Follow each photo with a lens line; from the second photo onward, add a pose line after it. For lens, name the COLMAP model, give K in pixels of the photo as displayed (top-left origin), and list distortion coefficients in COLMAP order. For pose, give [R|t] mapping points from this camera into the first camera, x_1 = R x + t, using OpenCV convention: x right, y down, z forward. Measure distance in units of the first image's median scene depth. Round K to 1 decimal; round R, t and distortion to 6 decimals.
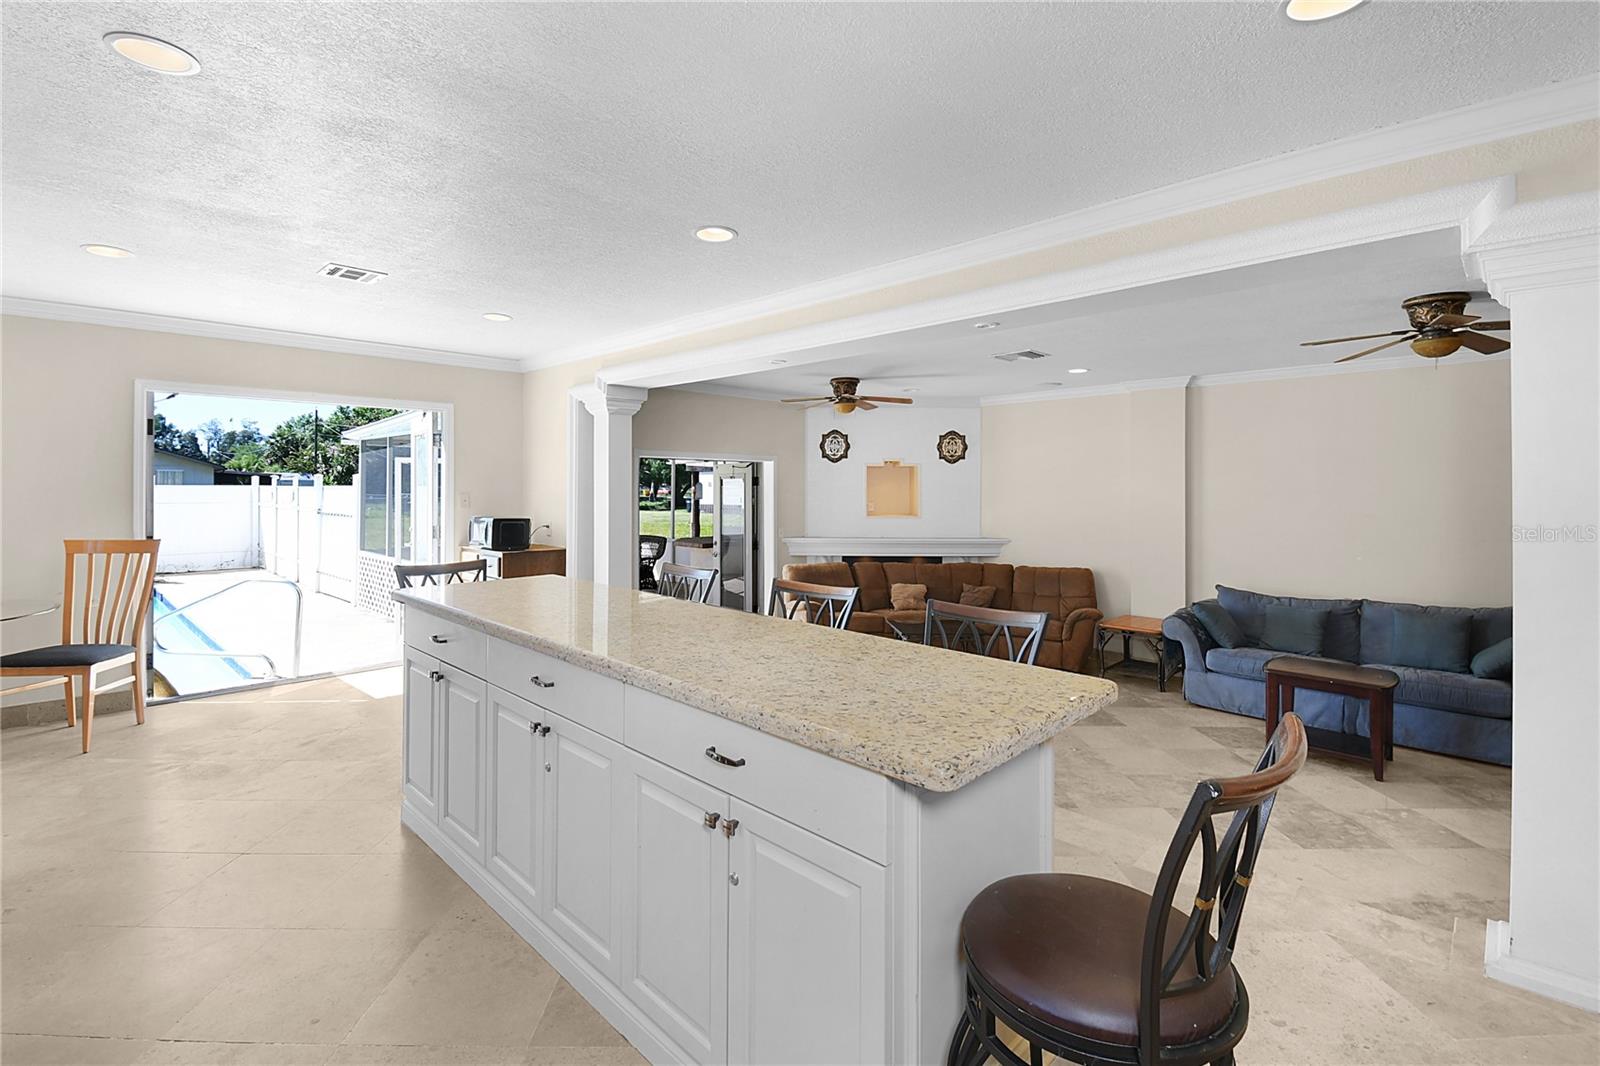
lens RADIAL K [[718.1, 0, 781.9], [0, 718.1, 486.9], [0, 0, 1]] dist [0.031806, -0.025805]
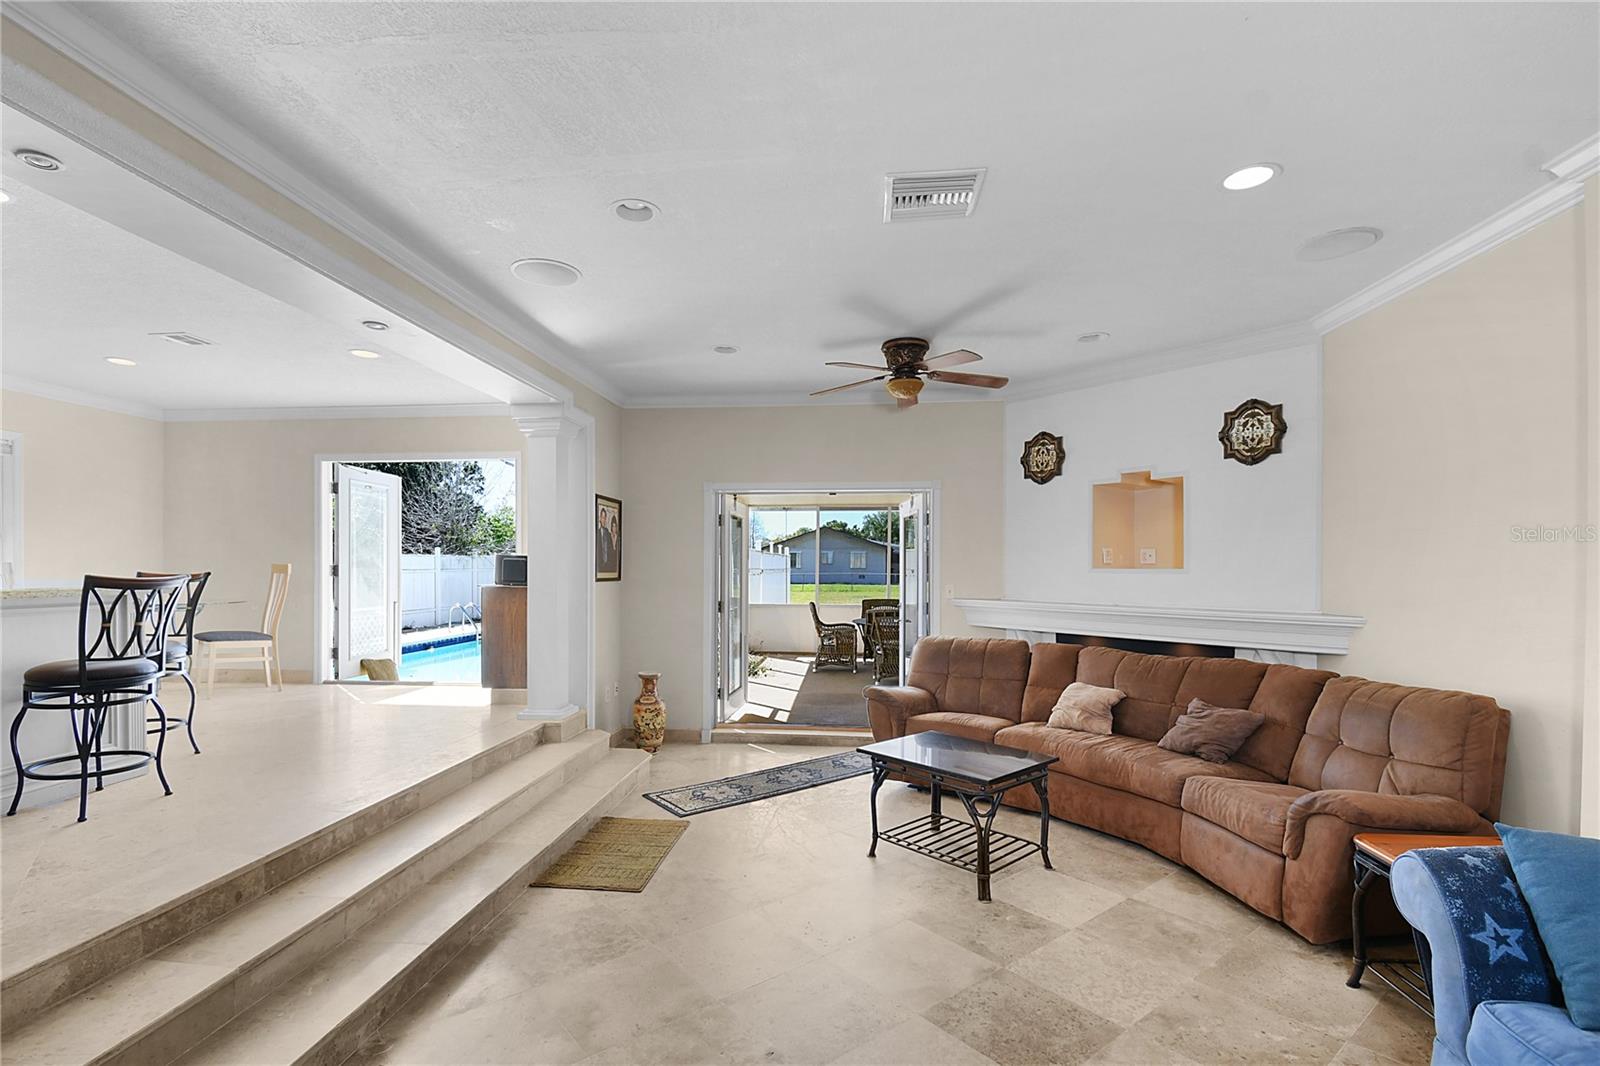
lens RADIAL K [[732.2, 0, 792.9], [0, 732.2, 569.9], [0, 0, 1]] dist [0.036539, -0.029215]
pose [[0.629232, 0.000815, -0.777217, 0.481890], [-0.000865, 1.000000, 0.000348, 0.045899], [0.777217, 0.000454, 0.629233, 0.464832]]
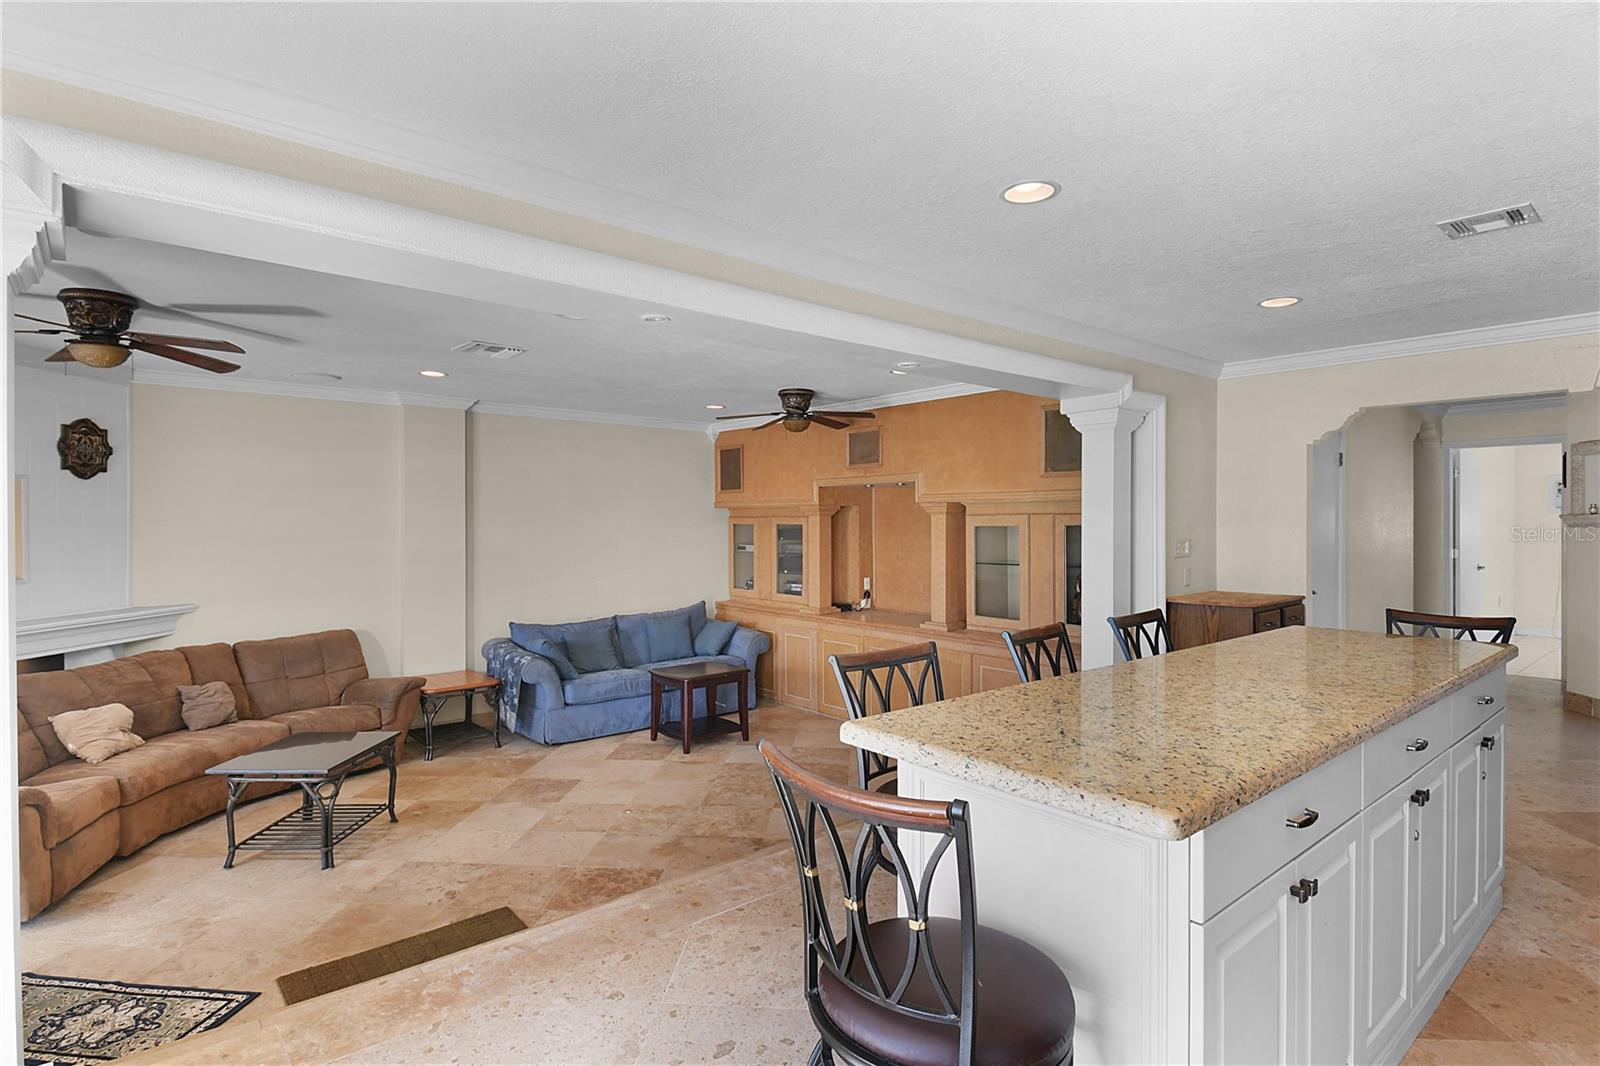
lens RADIAL K [[808.3, 0, 792.1], [0, 808.3, 525.4], [0, 0, 1]] dist [0.032708, -0.025470]
pose [[0.082187, -0.007896, 0.996586, -0.373975], [0.000271, 0.999969, 0.007900, -0.001697], [-0.996617, -0.000379, 0.082187, 0.452750]]
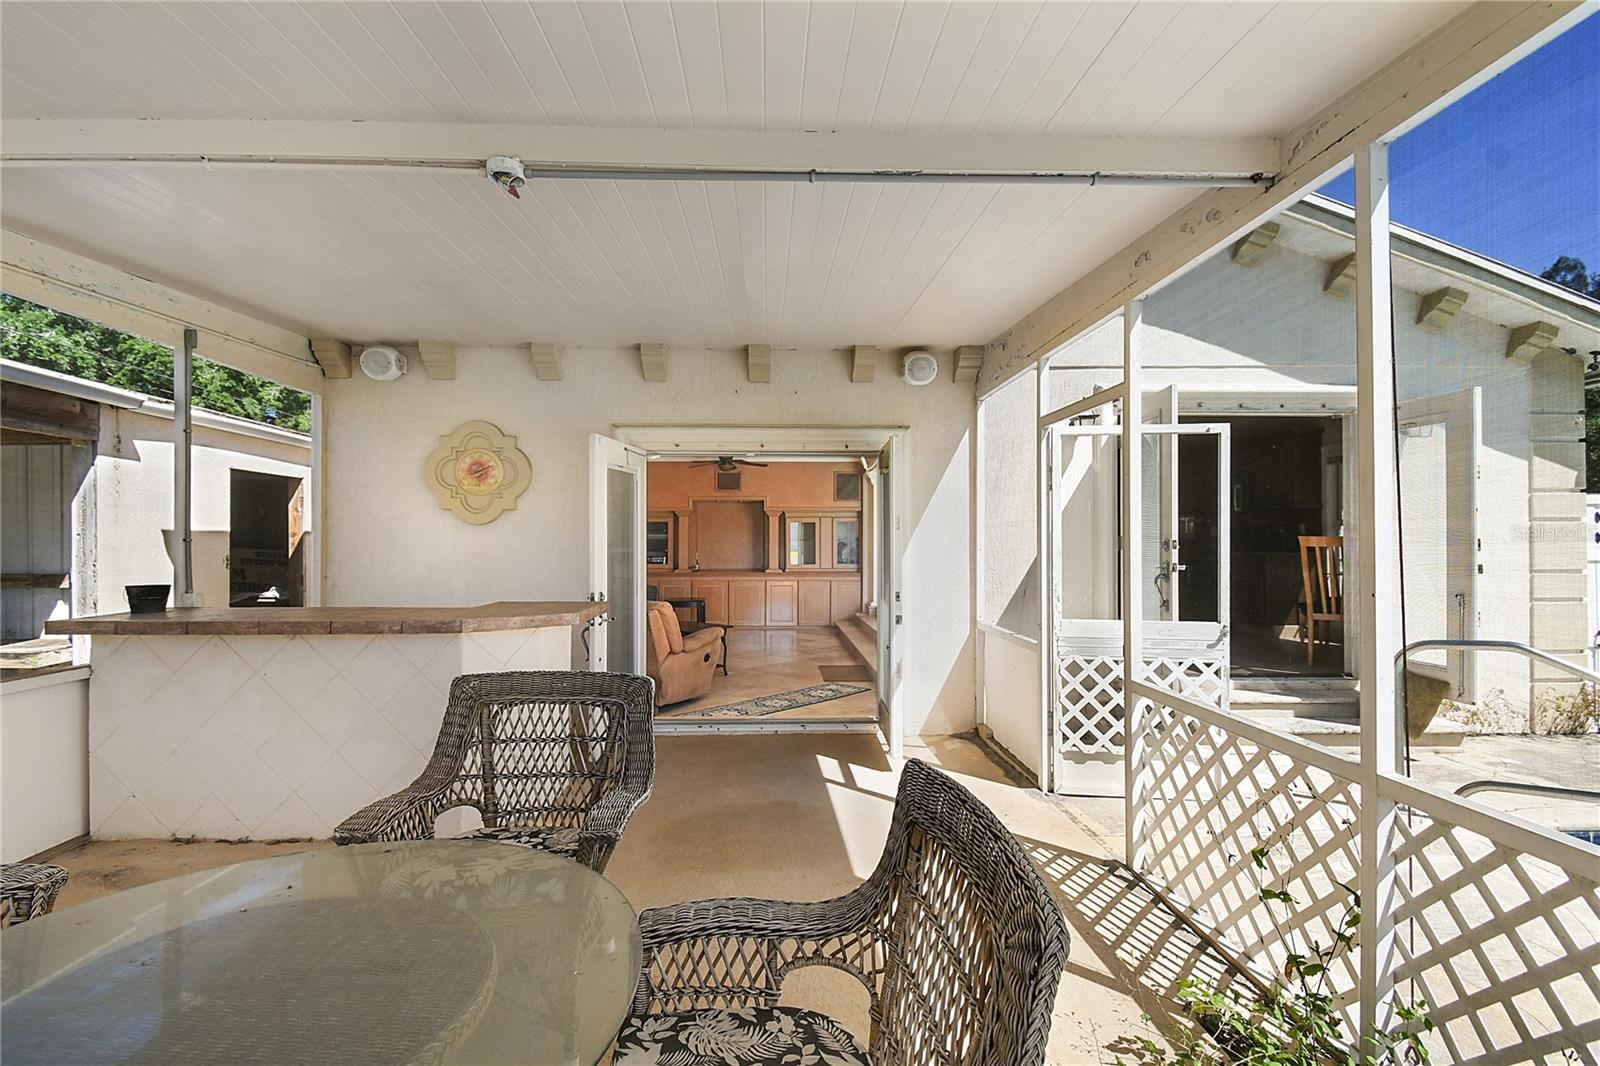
lens RADIAL K [[696.1, 0, 795.6], [0, 696.1, 520.8], [0, 0, 1]] dist [0.077108, -0.023805]
pose [[-0.730321, 0.016221, 0.682912, -0.593134], [-0.004394, 0.999586, -0.028442, 0.044879], [-0.683090, -0.023772, -0.729947, 1.451301]]
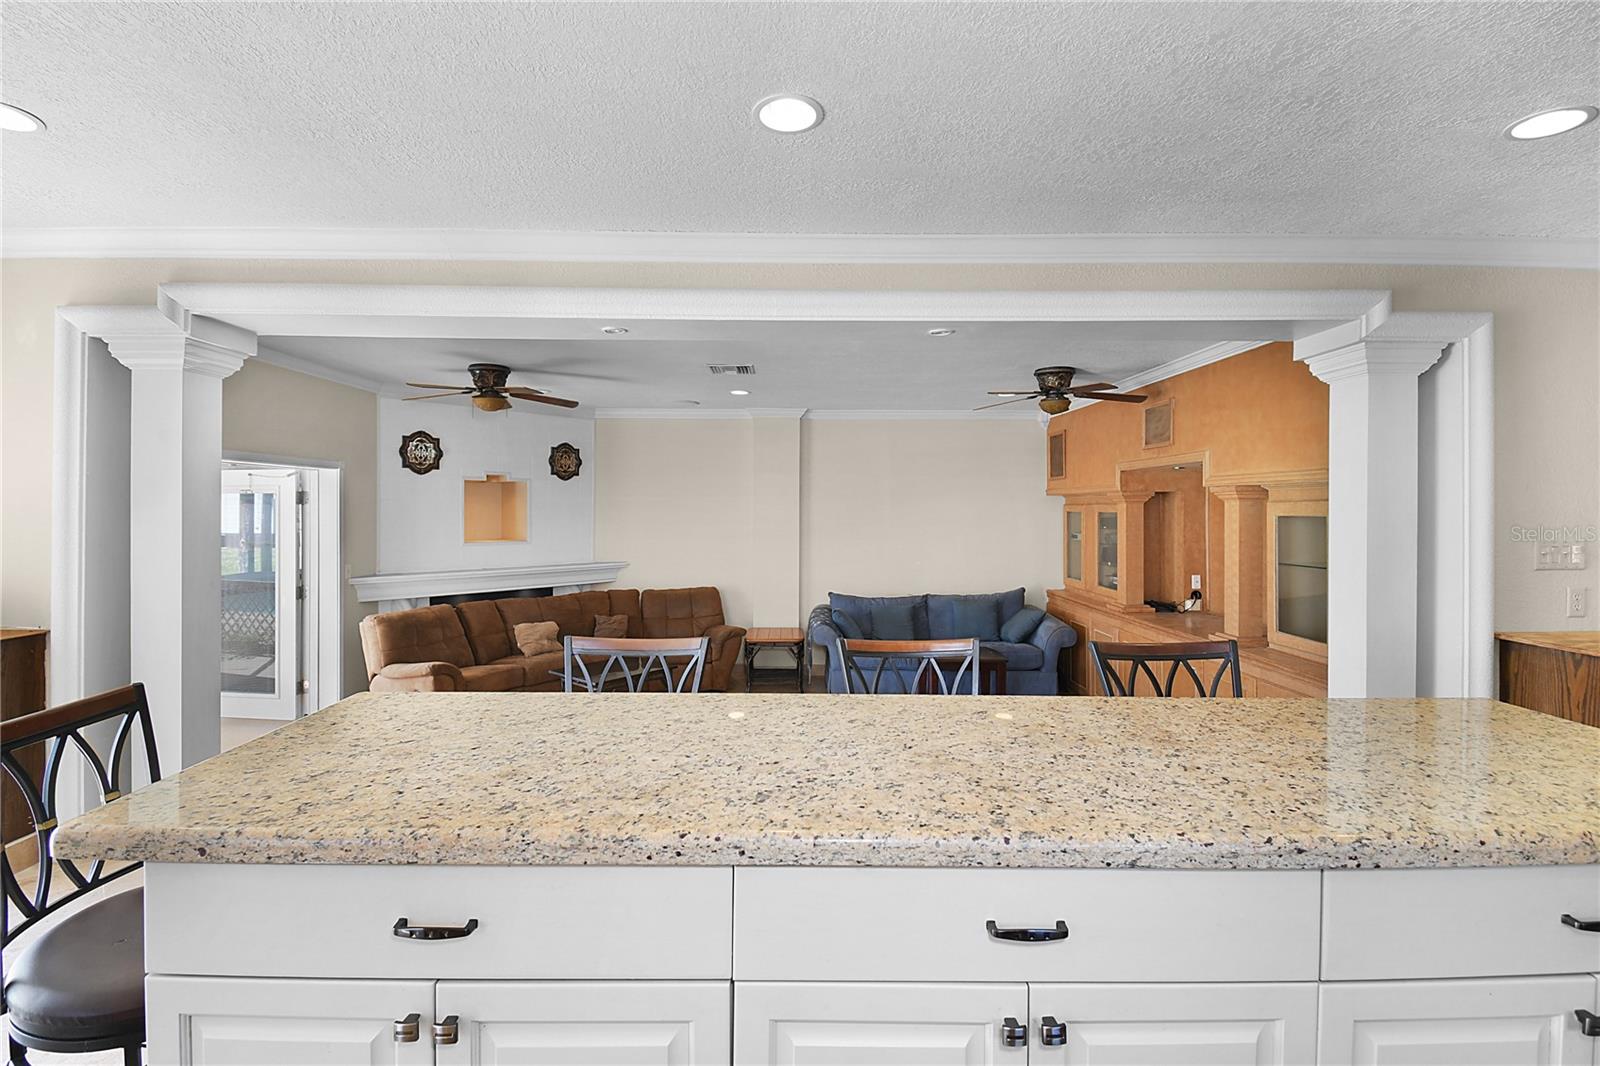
lens RADIAL K [[704.4, 0, 792.0], [0, 704.4, 502.5], [0, 0, 1]] dist [0.033584, -0.024340]
pose [[0.700246, 0.005438, 0.713881, -0.205902], [-0.002319, 0.999983, -0.005343, -0.001092], [-0.713898, 0.002085, 0.700246, 0.214519]]
